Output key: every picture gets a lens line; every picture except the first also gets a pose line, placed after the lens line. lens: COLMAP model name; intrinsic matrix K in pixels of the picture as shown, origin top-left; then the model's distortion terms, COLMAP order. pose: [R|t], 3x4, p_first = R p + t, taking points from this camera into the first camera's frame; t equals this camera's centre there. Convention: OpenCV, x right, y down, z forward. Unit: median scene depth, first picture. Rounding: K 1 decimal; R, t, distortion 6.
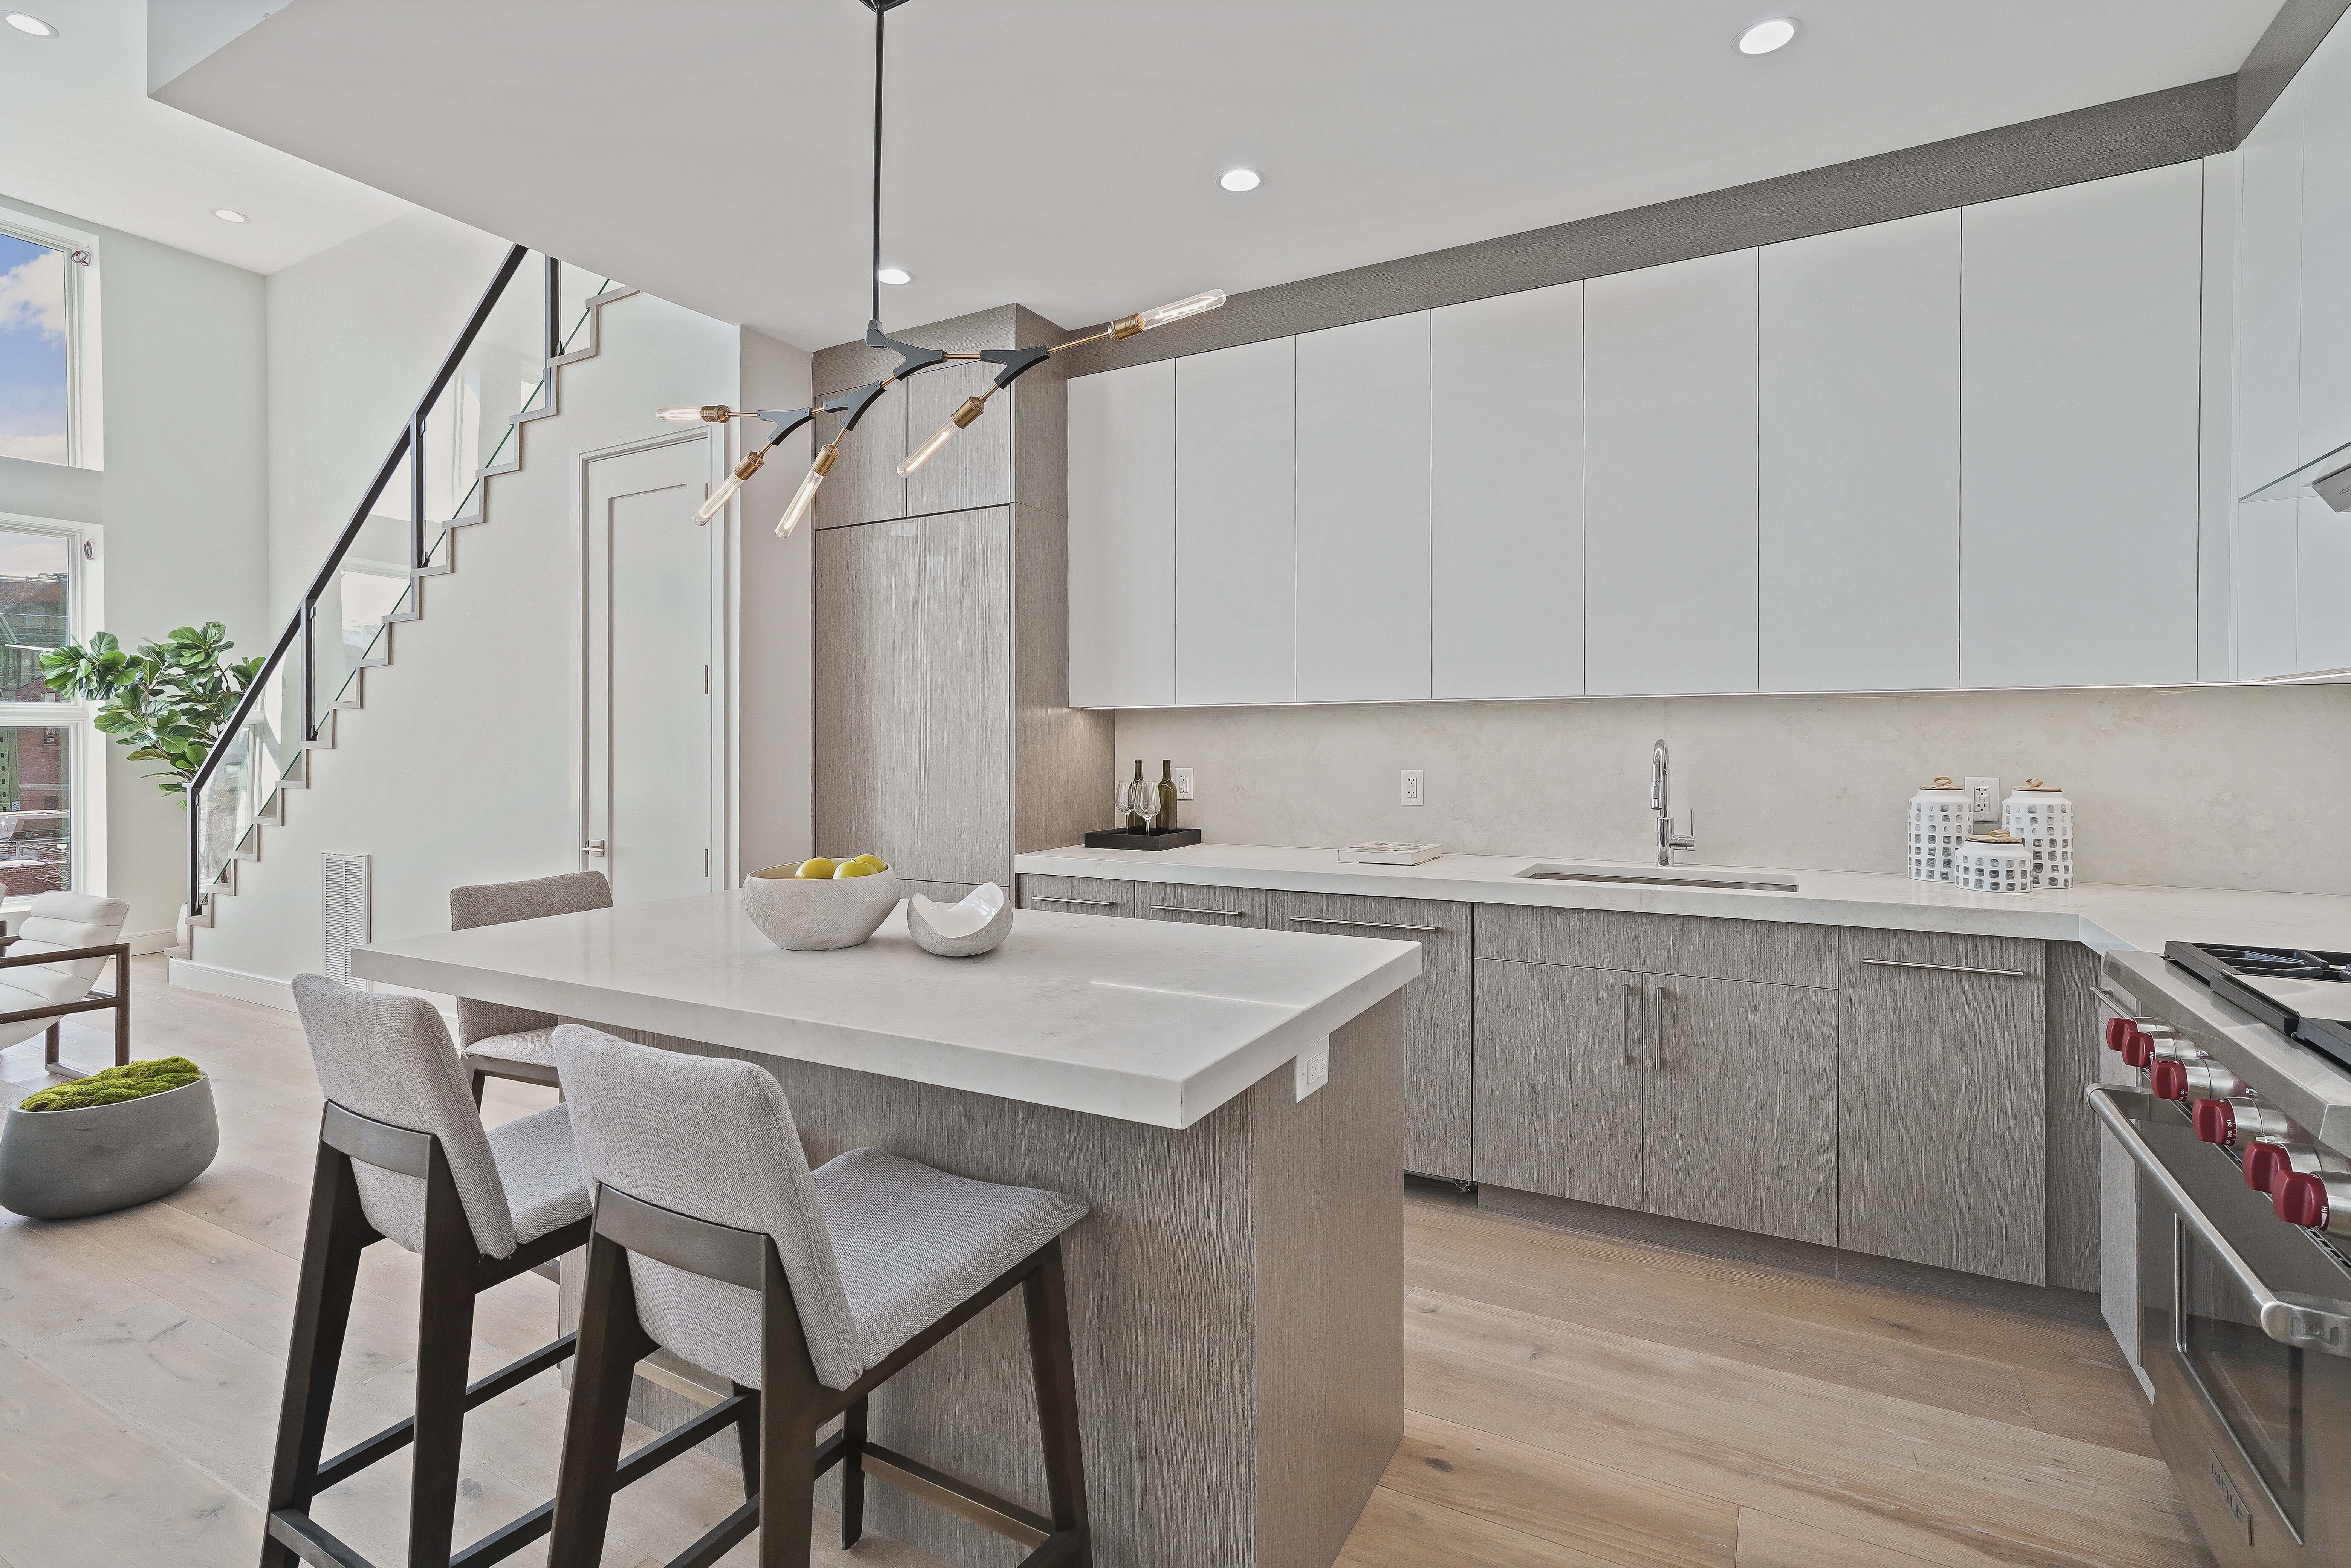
lens RADIAL K [[1120.4, 0, 1191.8], [0, 1120.4, 733.6], [0, 0, 1]] dist [0.000373, 0.001280]
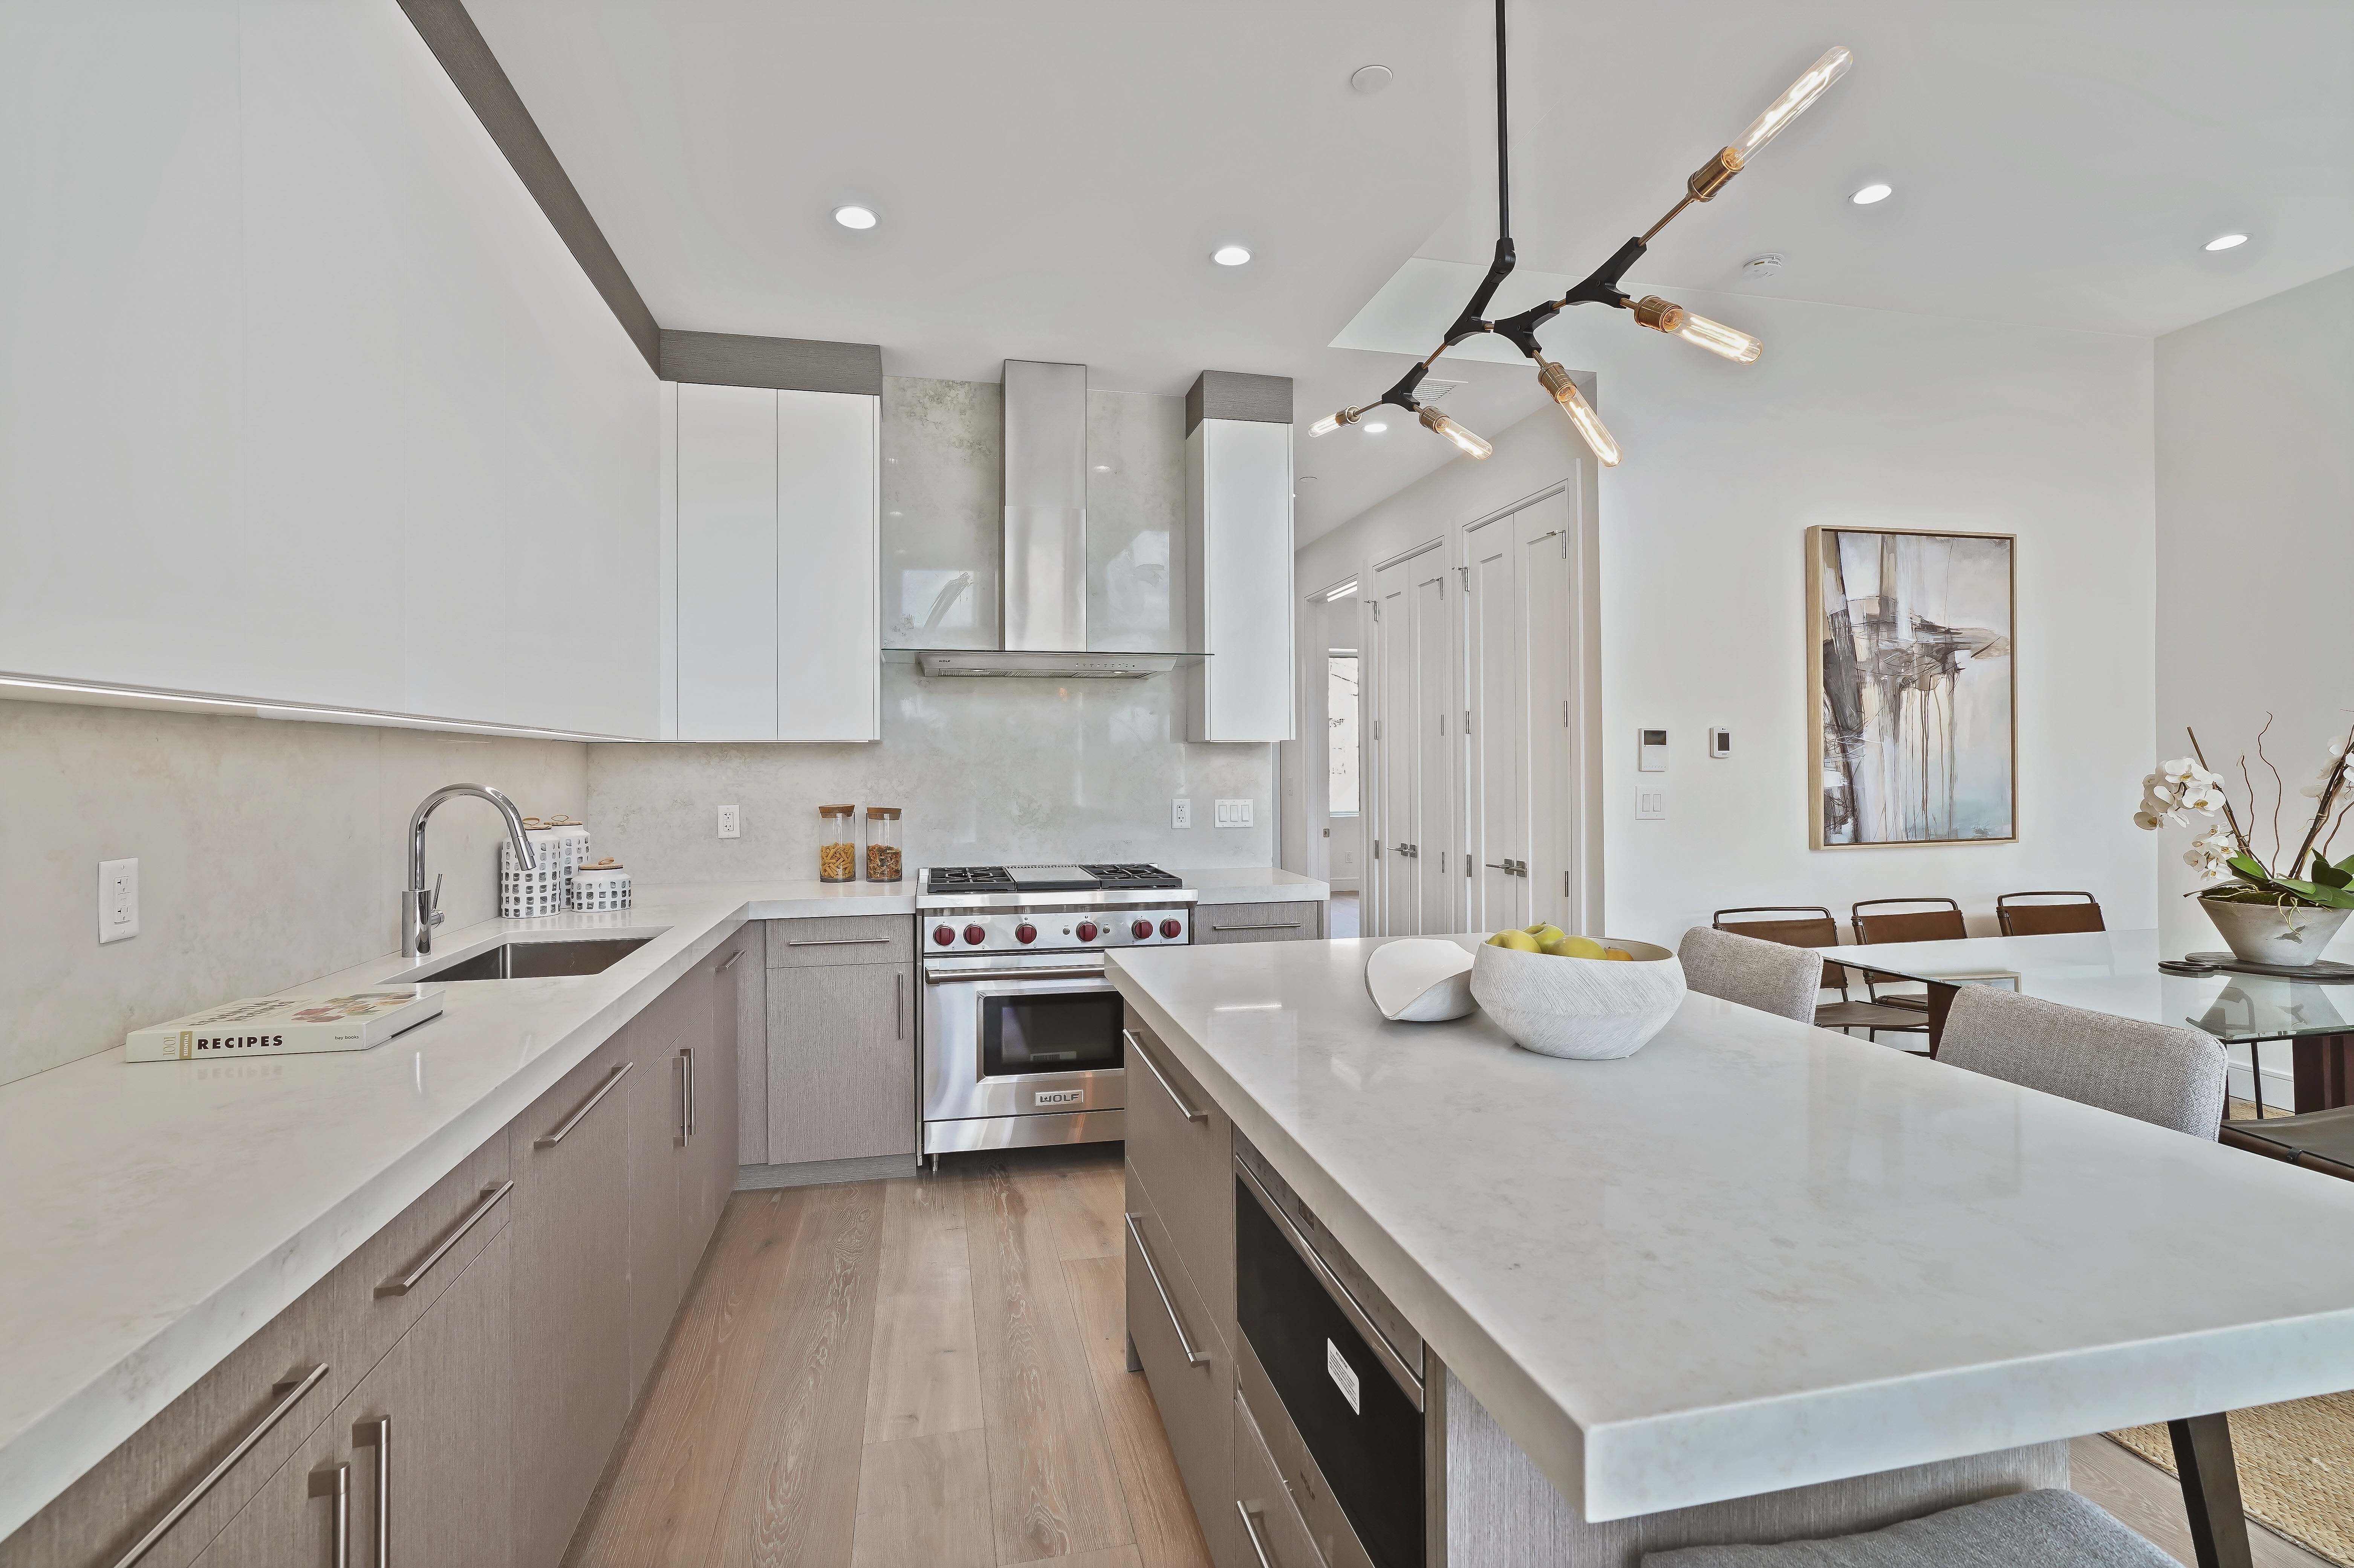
lens RADIAL K [[1105.3, 0, 1193.5], [0, 1105.3, 756.2], [0, 0, 1]] dist [-0.000601, 0.000551]
pose [[-0.669864, 0.017251, 0.742283, -0.513335], [0.008036, 0.999840, -0.015985, 0.002422], [-0.742440, -0.004743, -0.669895, 1.218094]]
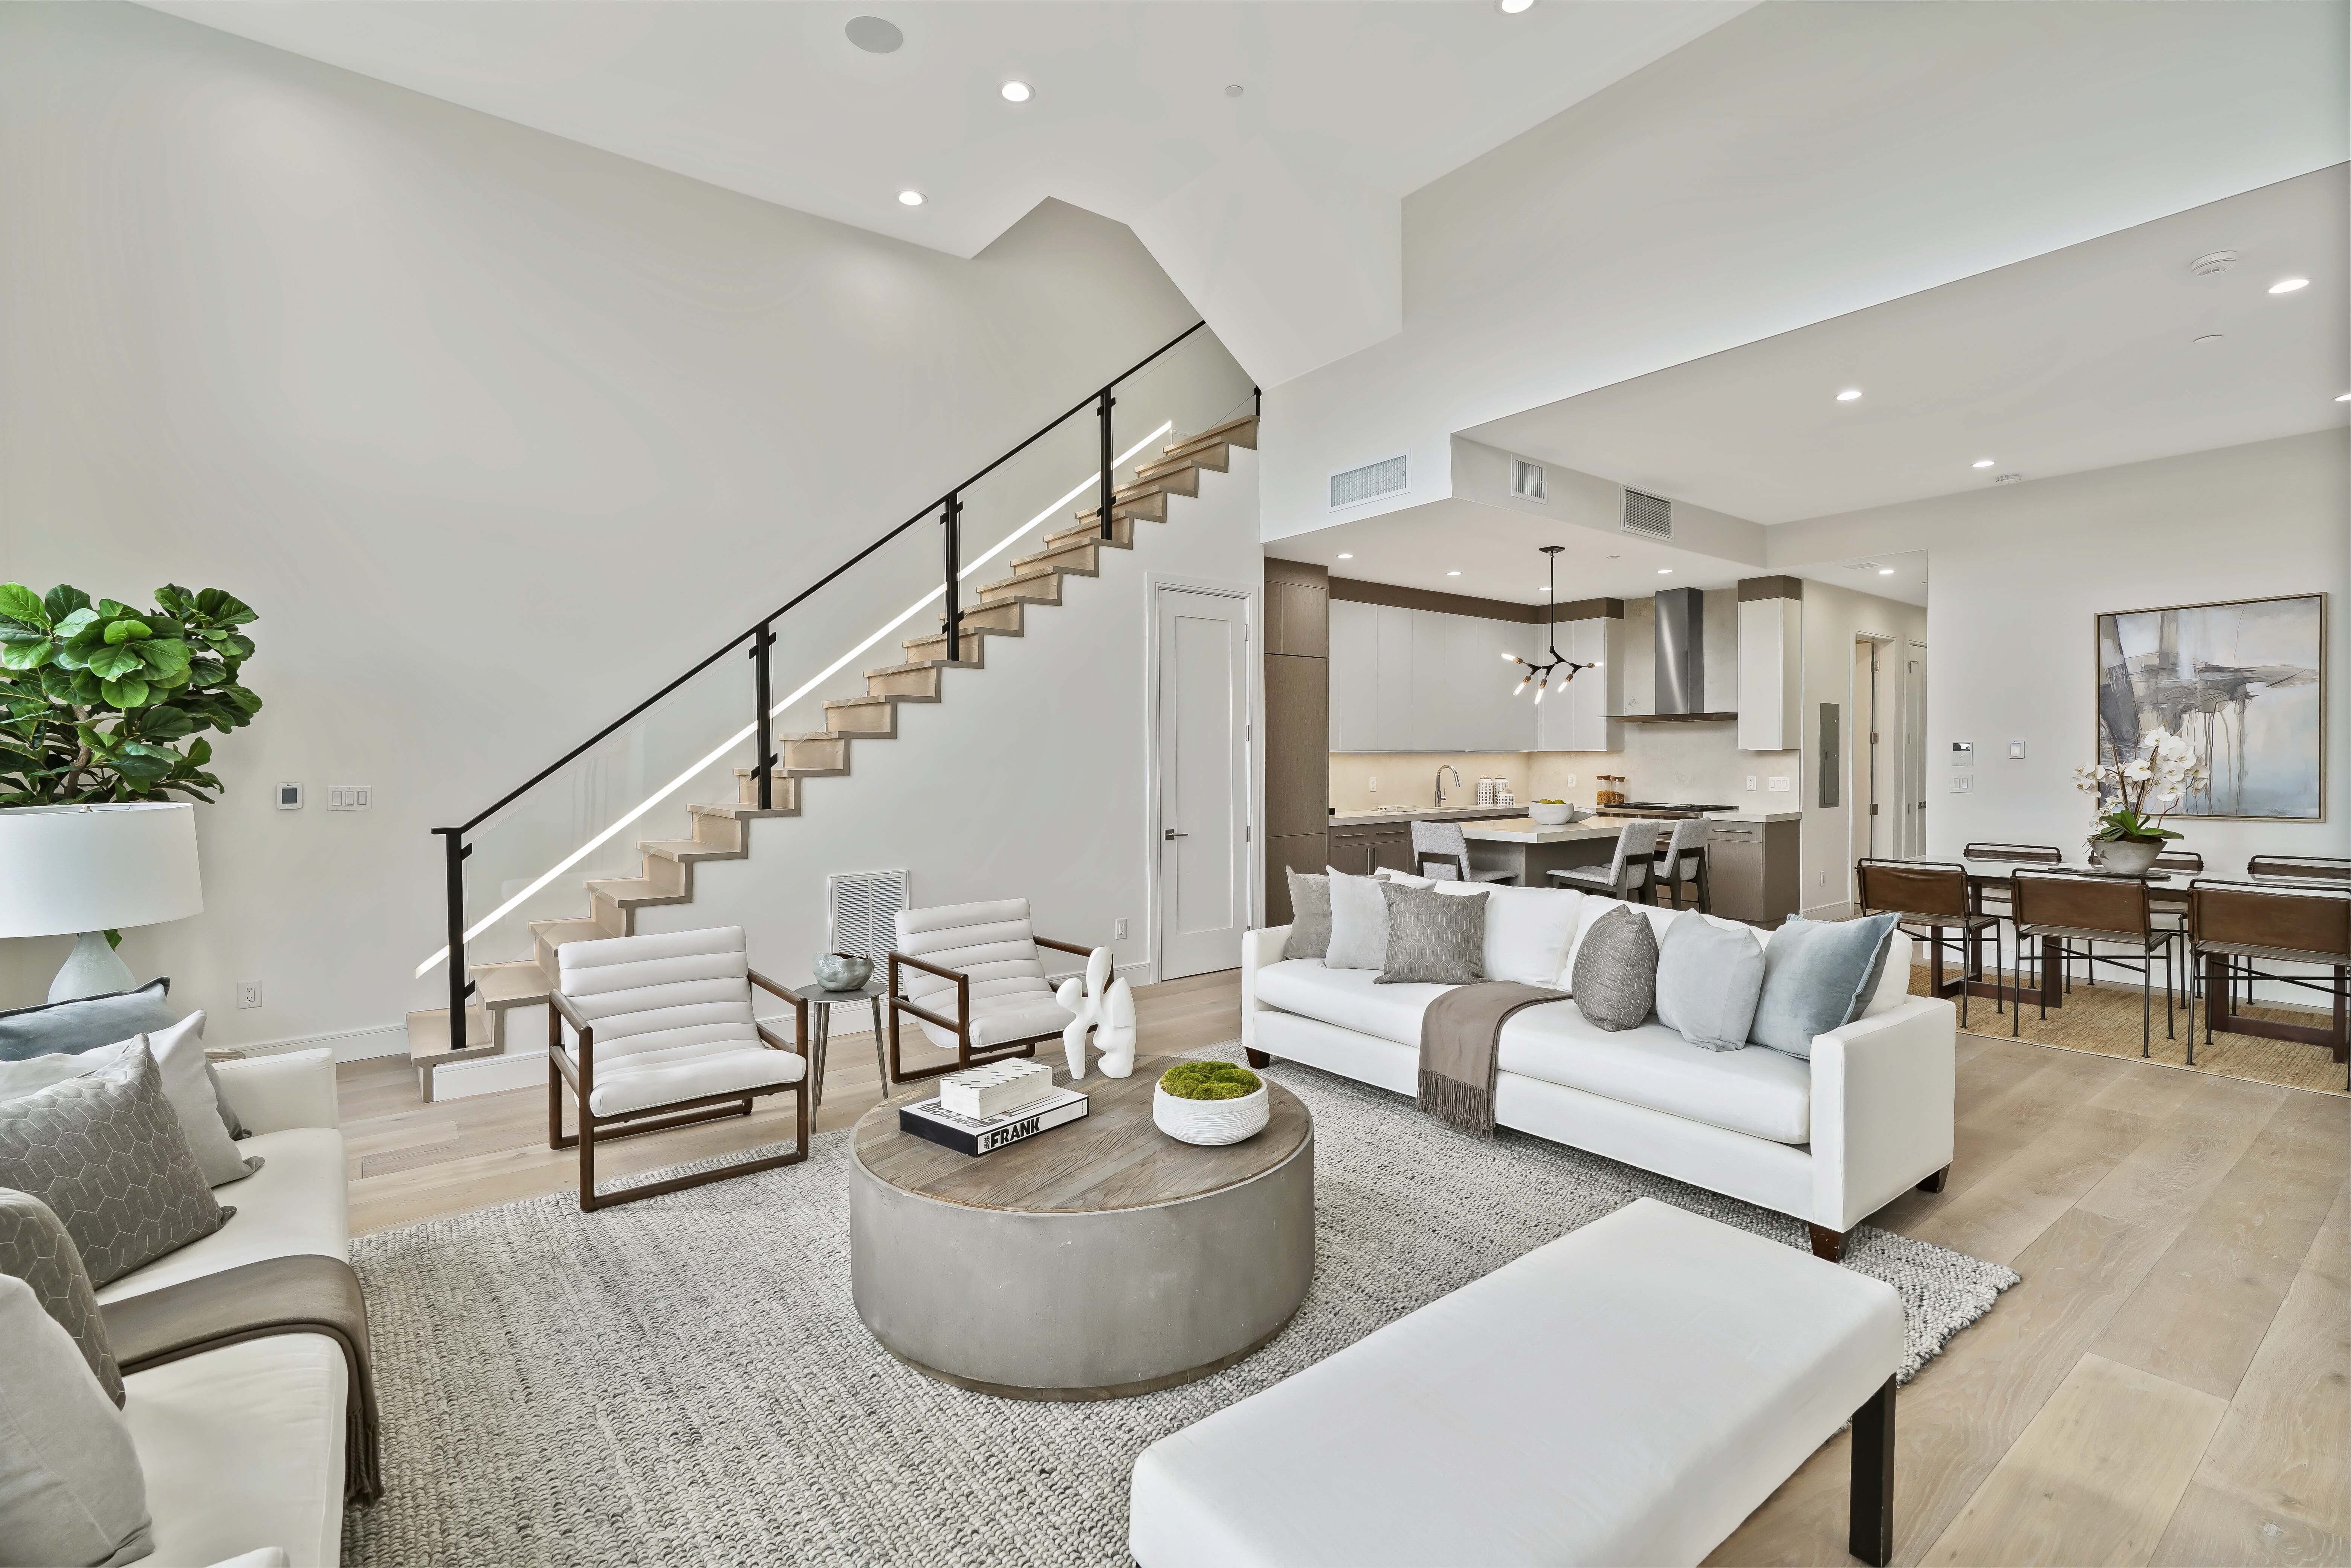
lens RADIAL K [[1038.1, 0, 1238.5], [0, 1038.1, 759.1], [0, 0, 1]] dist [-0.000933, 0.019391]
pose [[0.364371, 0.004564, 0.931243, -2.656716], [-0.002154, 0.999989, -0.004058, 0.001991], [-0.931251, -0.000528, 0.364377, 0.529724]]
